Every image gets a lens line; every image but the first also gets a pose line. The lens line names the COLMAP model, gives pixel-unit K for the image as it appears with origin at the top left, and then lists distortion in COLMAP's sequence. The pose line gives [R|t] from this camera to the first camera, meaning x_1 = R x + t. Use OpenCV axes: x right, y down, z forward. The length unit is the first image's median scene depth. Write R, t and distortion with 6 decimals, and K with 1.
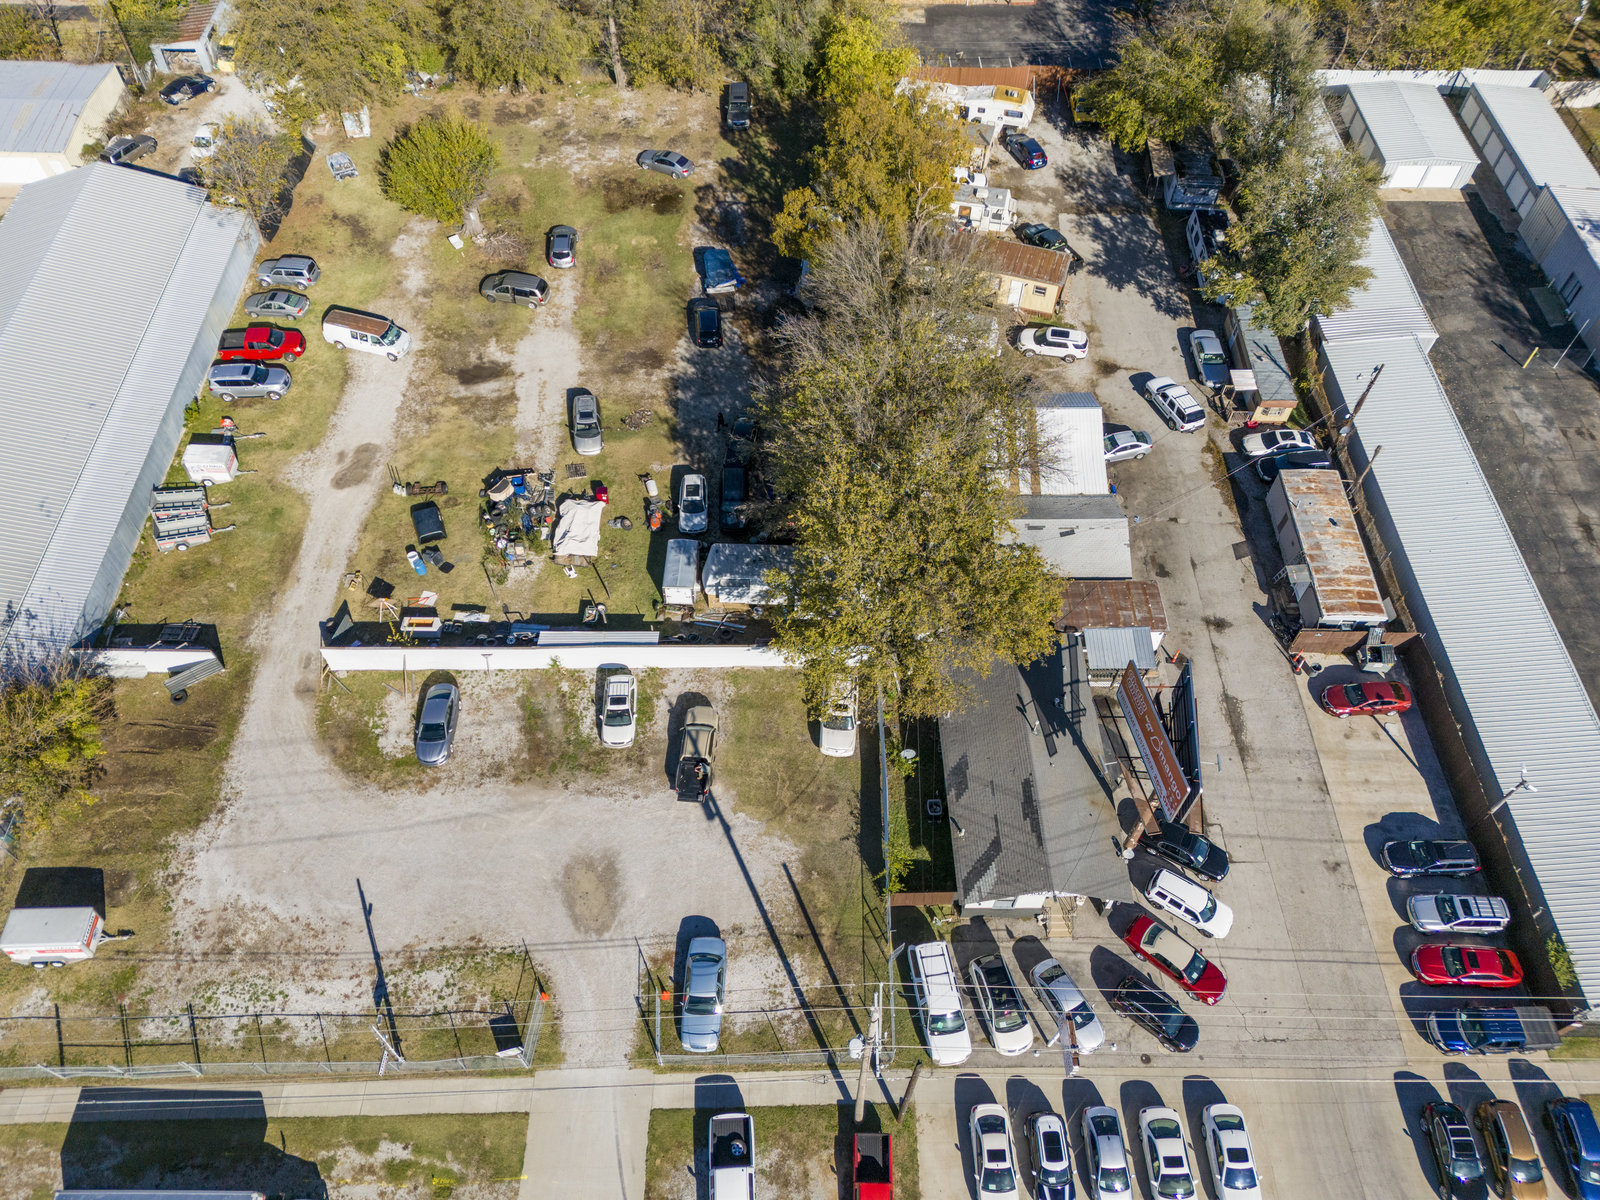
lens RADIAL K [[1147.9, 0, 813.2], [0, 1147.9, 598.6], [0, 0, 1]] dist [0.080615, -0.074351]
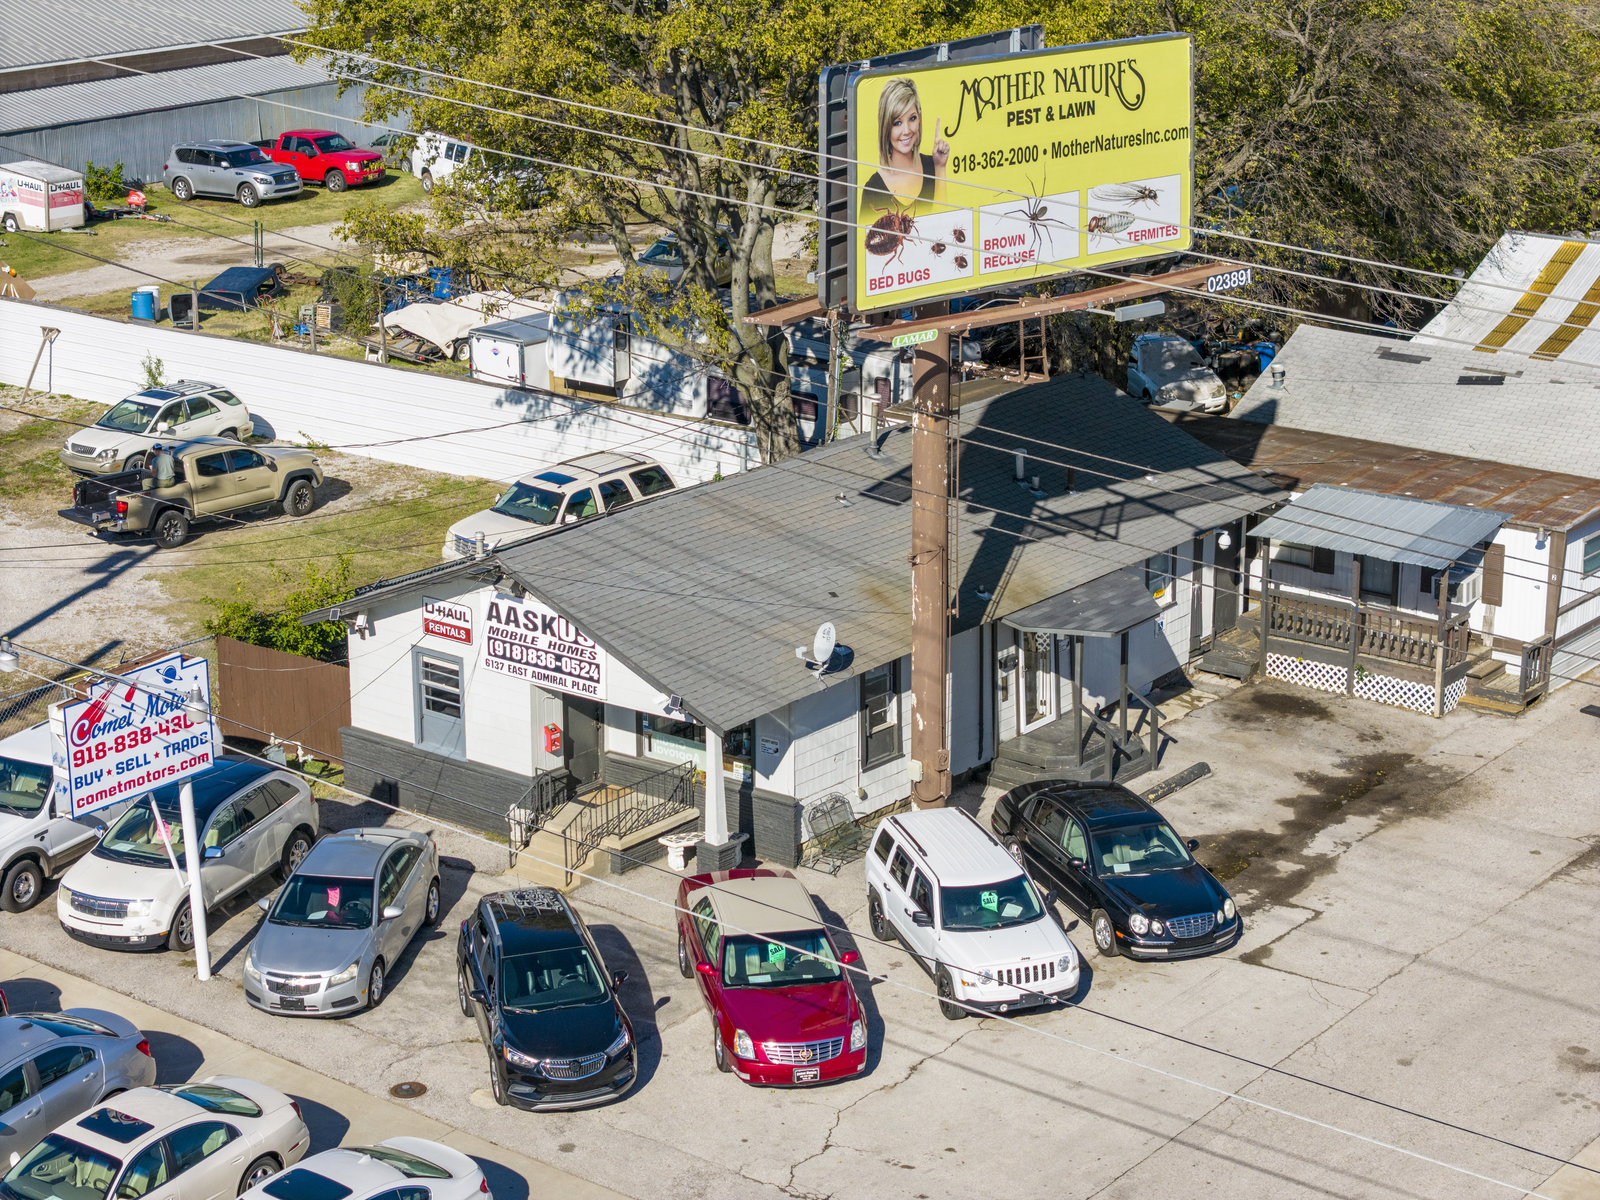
lens RADIAL K [[3180.2, 0, 800.0], [0, 3180.2, 600.0], [0, 0, 1]] dist [-0.138986, -0.005904]
pose [[0.775695, 0.168223, -0.608274, 0.718879], [-0.501281, 0.749790, -0.431893, 0.537304], [0.383424, 0.639934, 0.665936, 0.449453]]
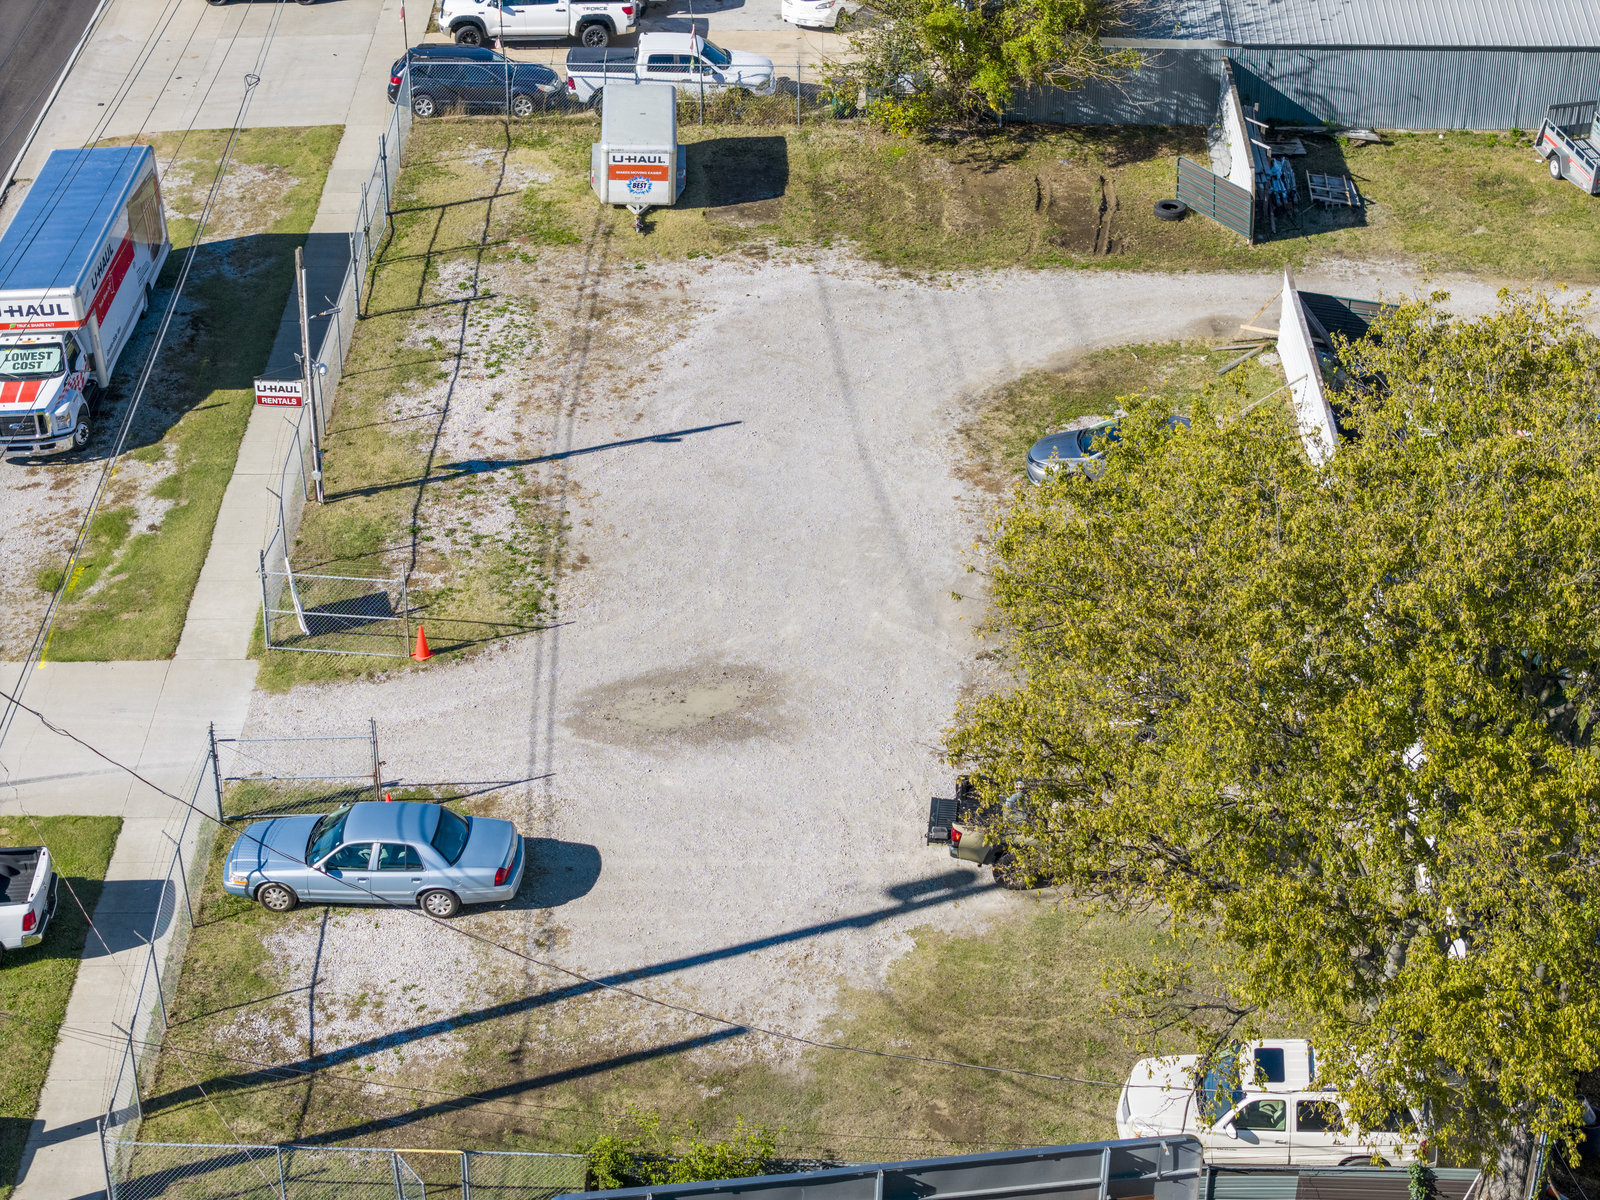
lens RADIAL K [[3232.6, 0, 800.0], [0, 3232.6, 600.0], [0, 0, 1]] dist [-0.066598, -0.001537]
pose [[-0.017307, 0.507797, -0.861303, 0.711205], [-0.813813, 0.493299, 0.307187, -0.123871], [0.580868, 0.706257, 0.404714, 0.565661]]
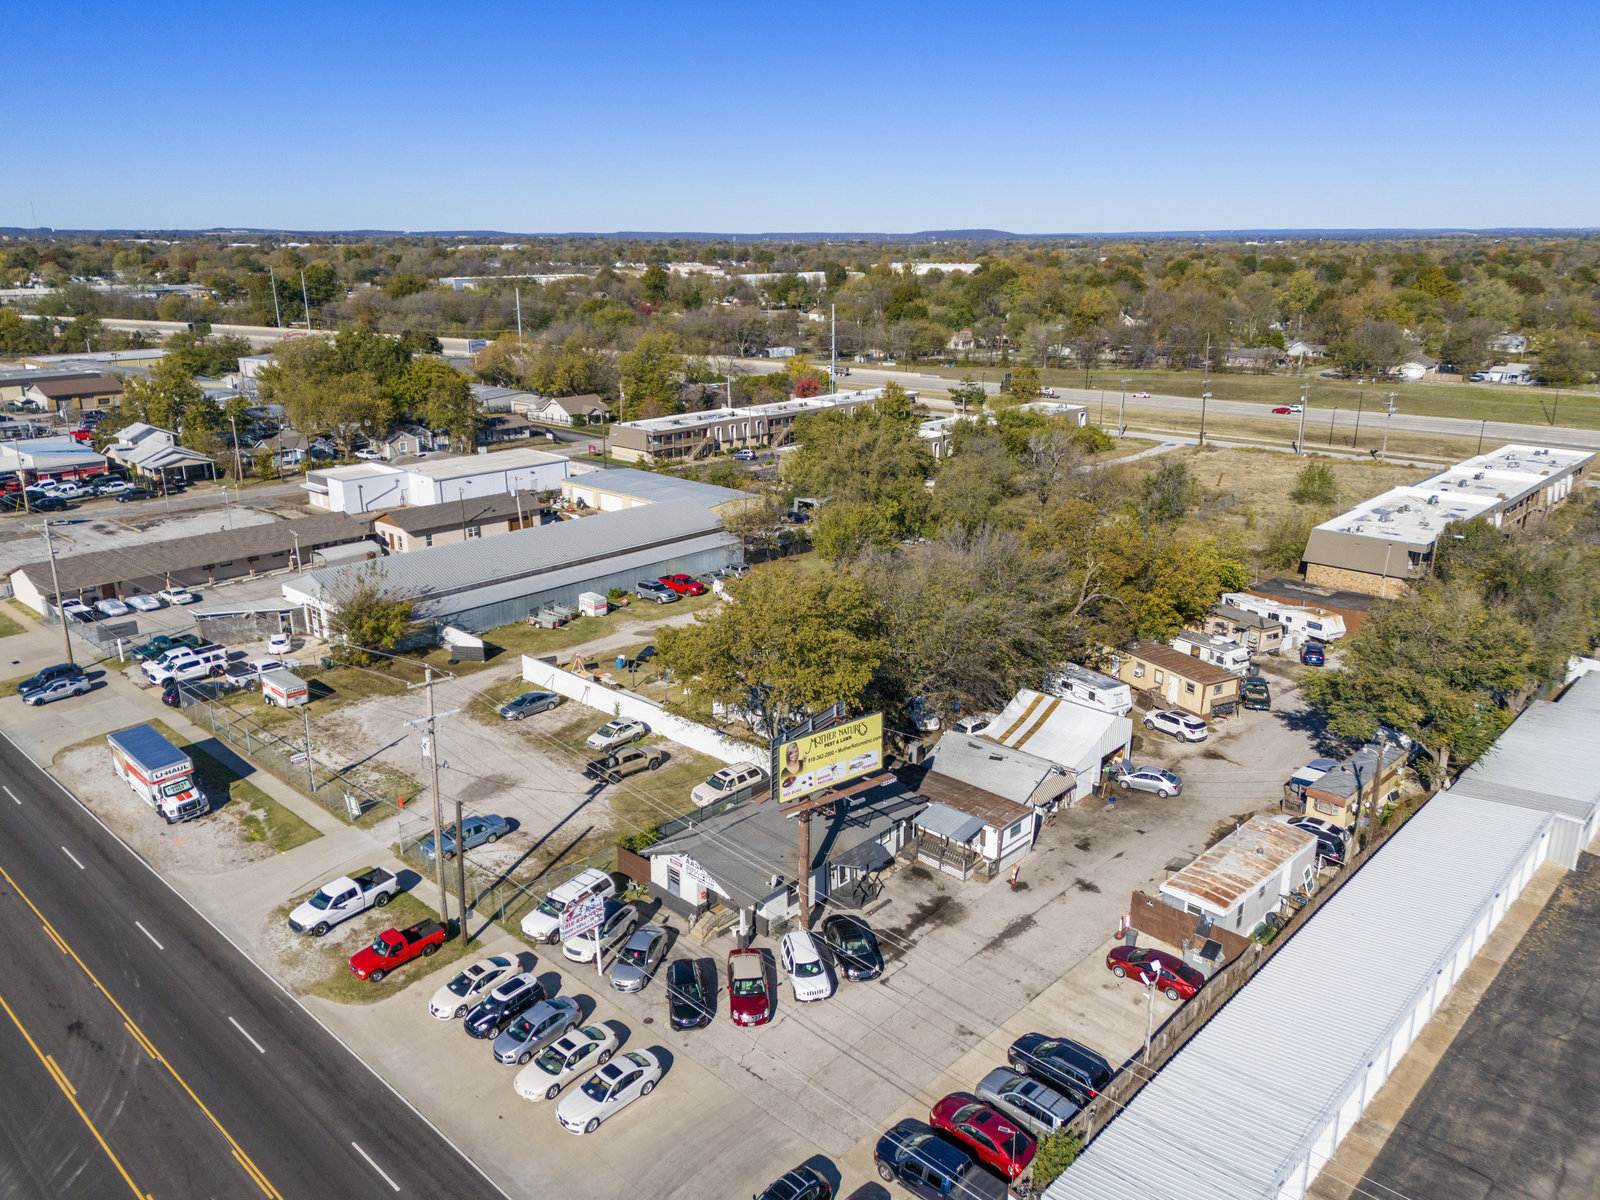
lens RADIAL K [[1157.1, 0, 800.0], [0, 1157.1, 600.0], [0, 0, 1]] dist [0.133669, -0.190857]
pose [[0.718752, 0.191872, -0.668267, 0.918119], [-0.556608, 0.734767, -0.387692, 0.417307], [0.416633, 0.650617, 0.634913, 0.161299]]
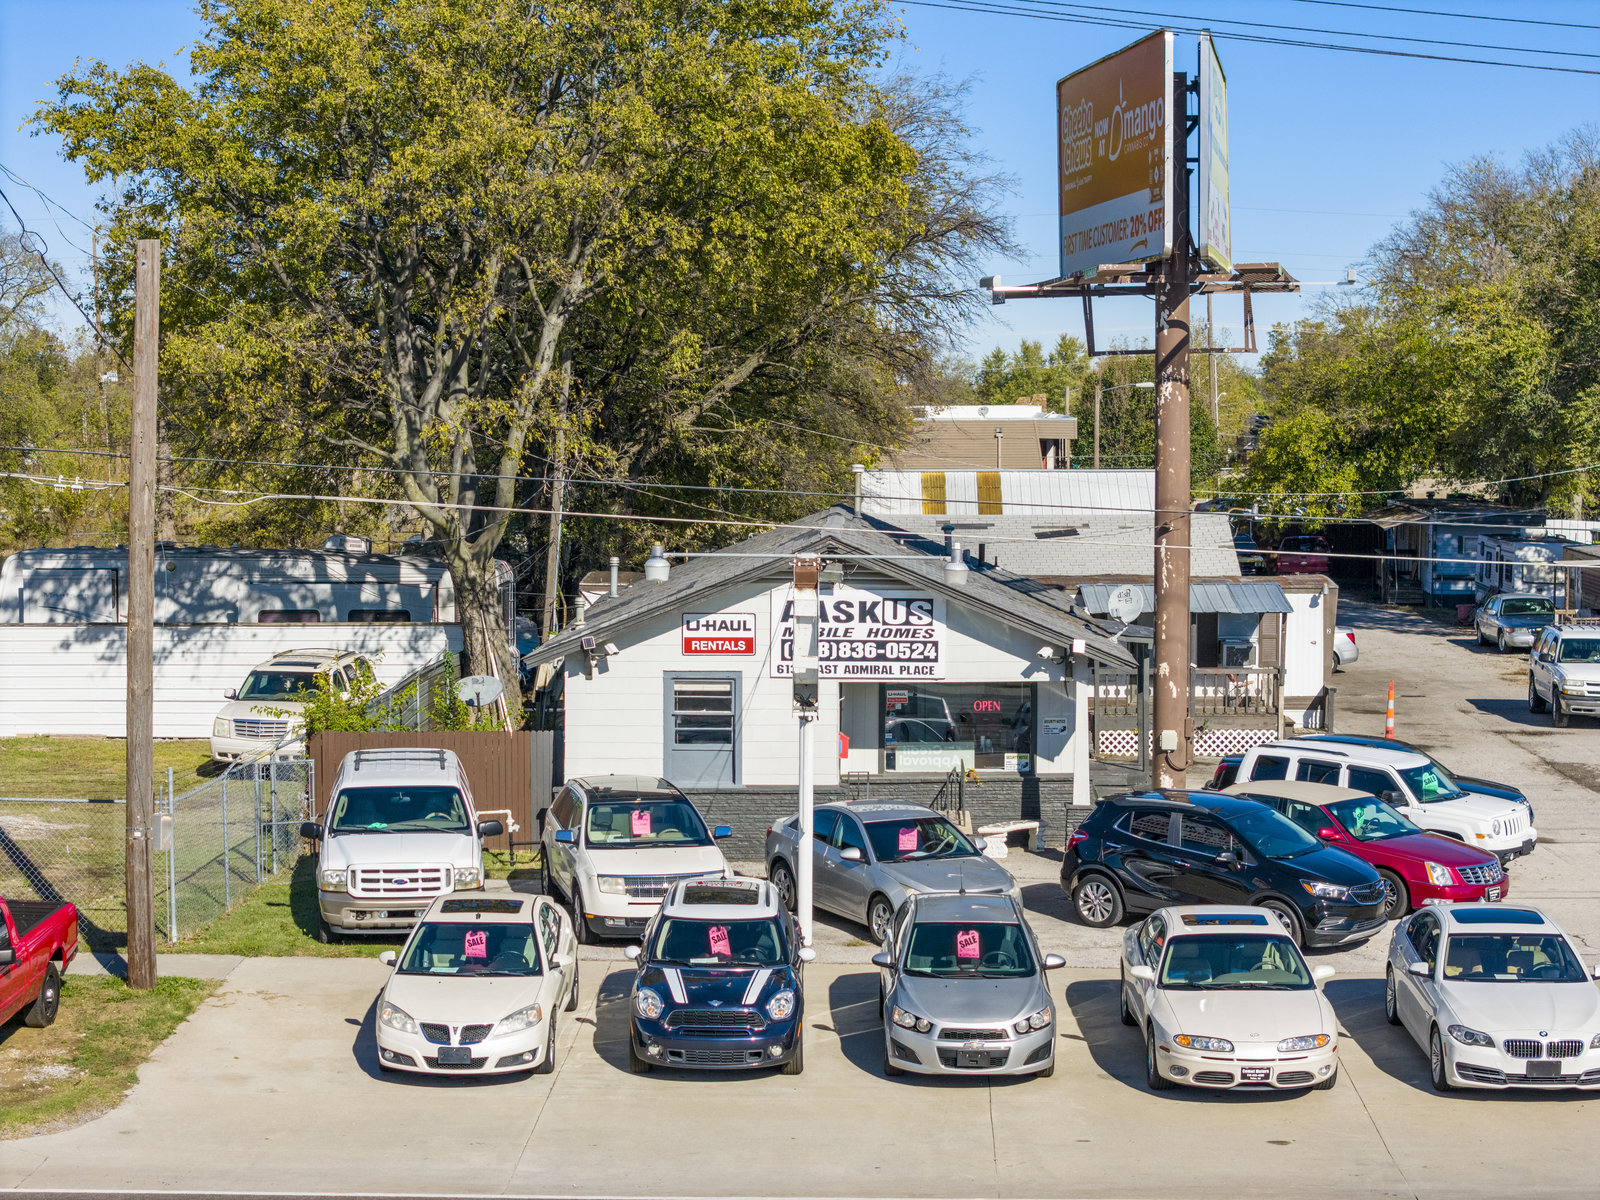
lens RADIAL K [[3180.2, 0, 800.0], [0, 3180.2, 600.0], [0, 0, 1]] dist [-0.138986, -0.005904]
pose [[0.998838, -0.007483, -0.047606, 0.220041], [-0.031713, 0.641762, -0.766248, 0.806451], [0.036286, 0.766867, 0.640779, 0.466950]]
